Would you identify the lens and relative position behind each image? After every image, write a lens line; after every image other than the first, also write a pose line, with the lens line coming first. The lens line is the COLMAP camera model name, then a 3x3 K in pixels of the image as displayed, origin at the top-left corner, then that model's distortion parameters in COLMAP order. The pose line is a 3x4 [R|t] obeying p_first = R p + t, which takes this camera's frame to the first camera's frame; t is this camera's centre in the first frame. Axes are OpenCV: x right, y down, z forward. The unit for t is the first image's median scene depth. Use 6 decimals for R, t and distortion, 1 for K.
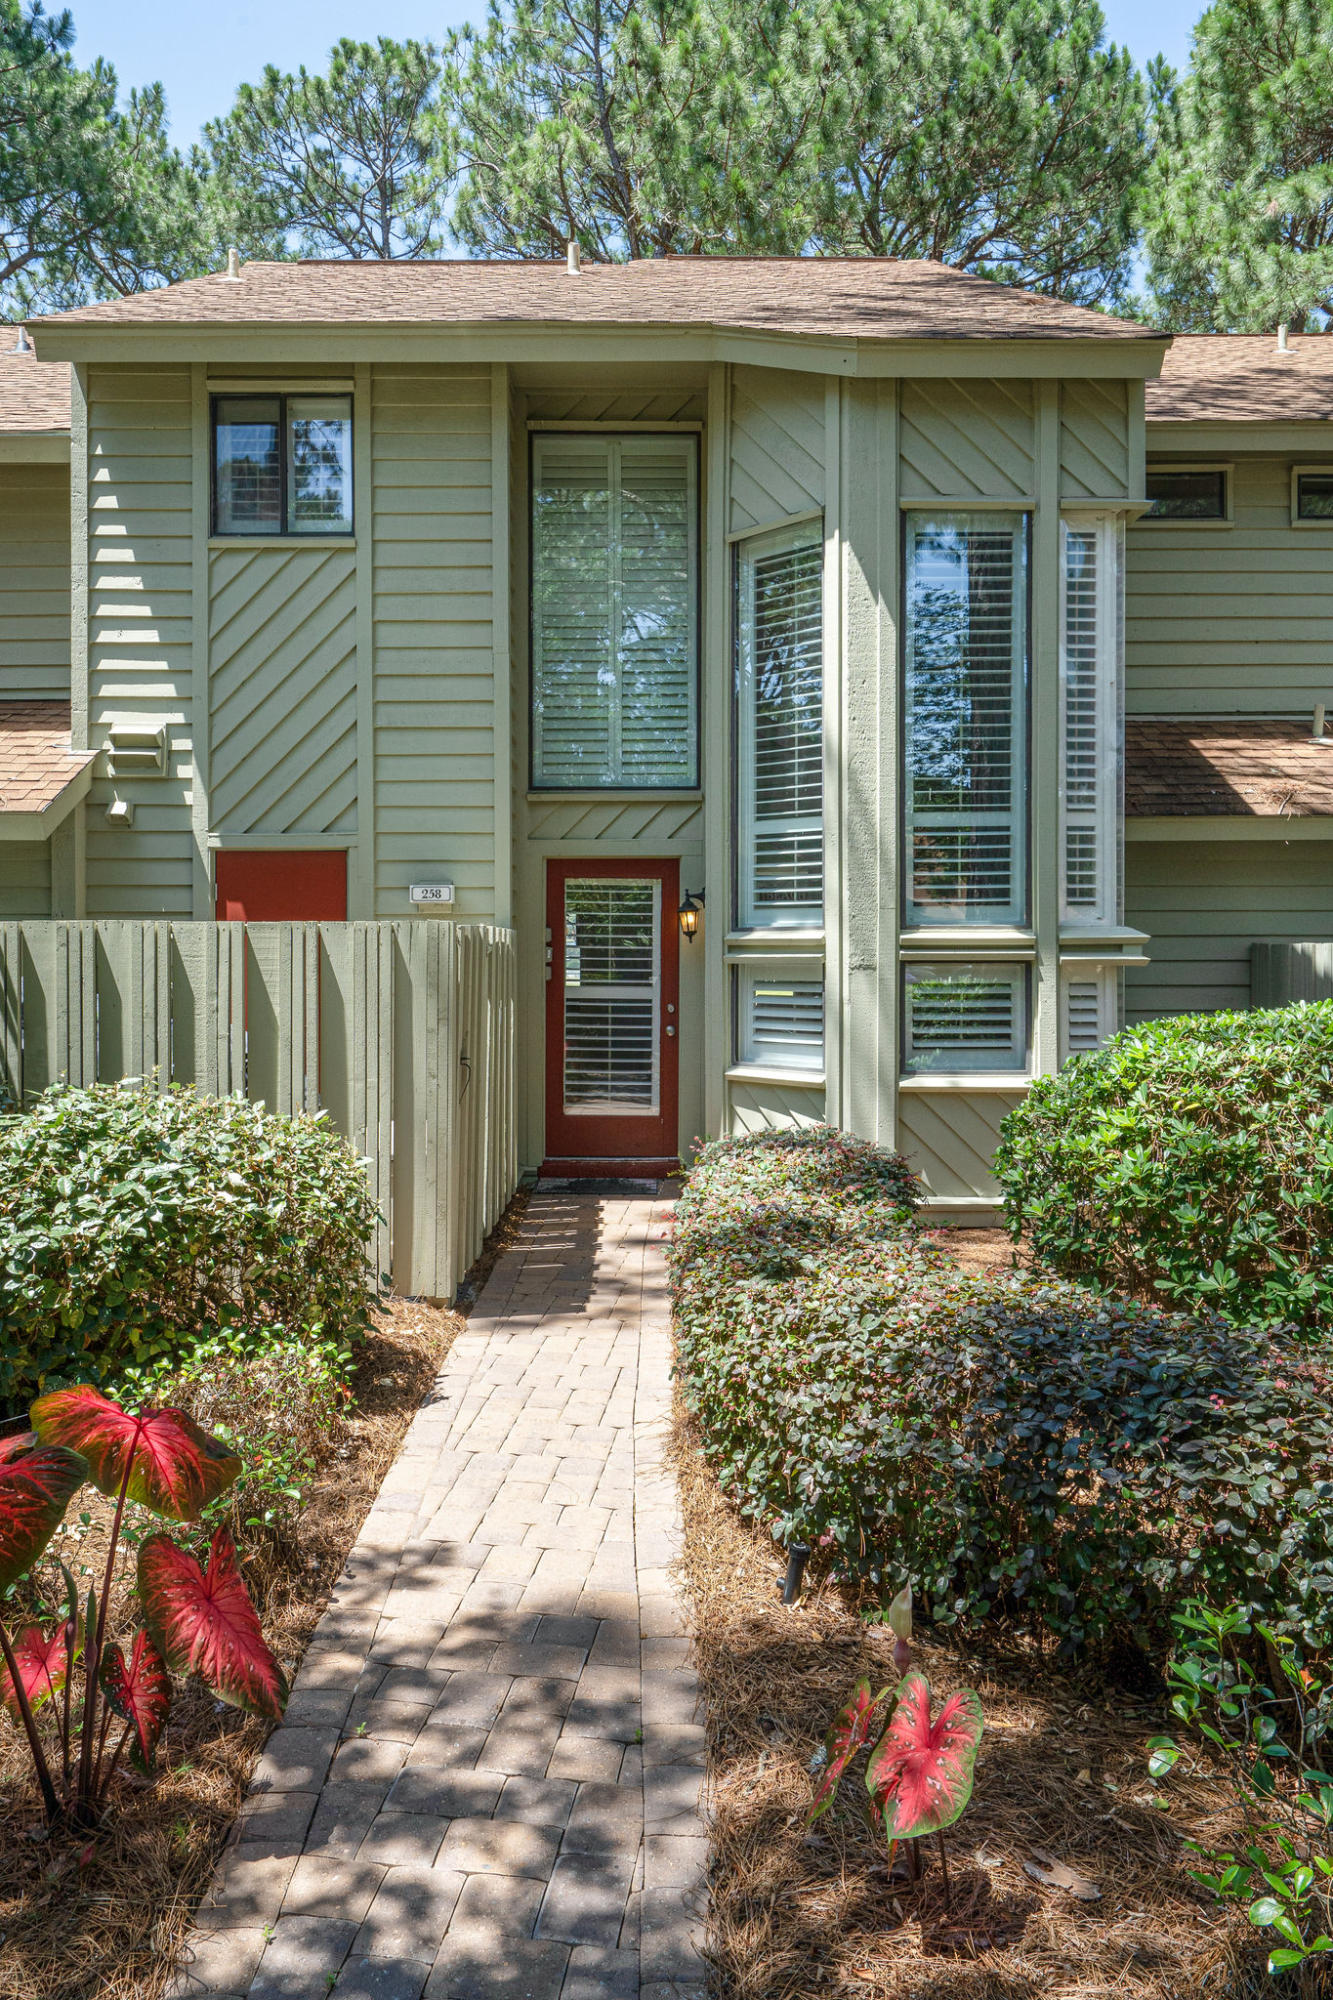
lens RADIAL K [[1422.7, 0, 699.4], [0, 1422.7, 934.6], [0, 0, 1]] dist [0.019603, -0.010278]
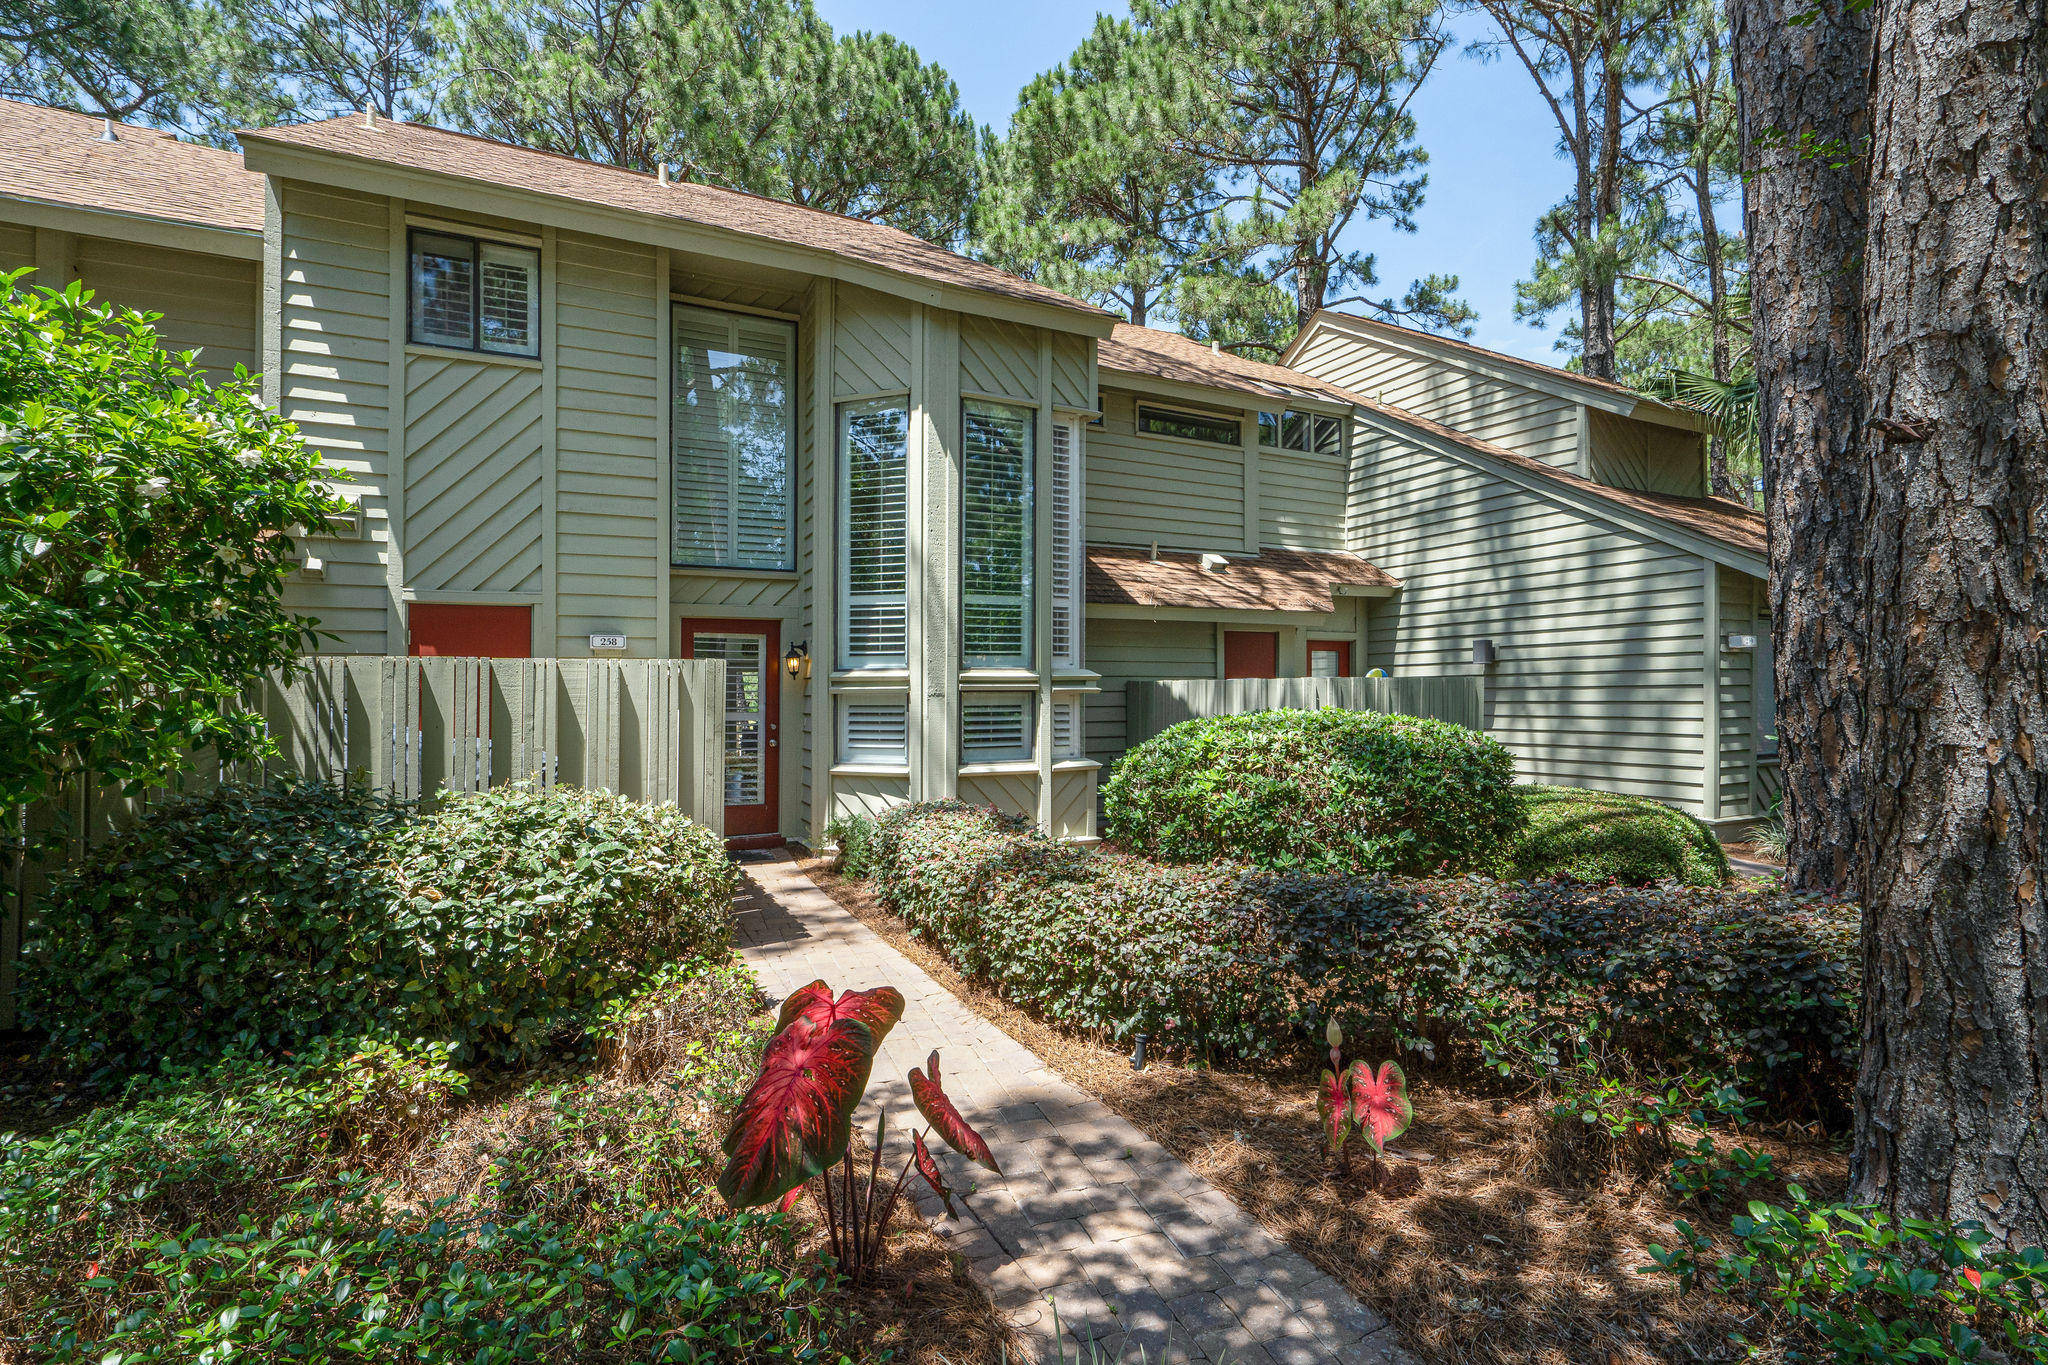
lens RADIAL K [[983.3, 0, 1032.7], [0, 983.3, 678.4], [0, 0, 1]] dist [-0.001034, 0.000203]
pose [[0.890689, 0.001606, 0.454611, -0.250487], [0.000509, 0.999990, -0.004531, 0.009273], [-0.454614, 0.004267, 0.890678, 0.019216]]
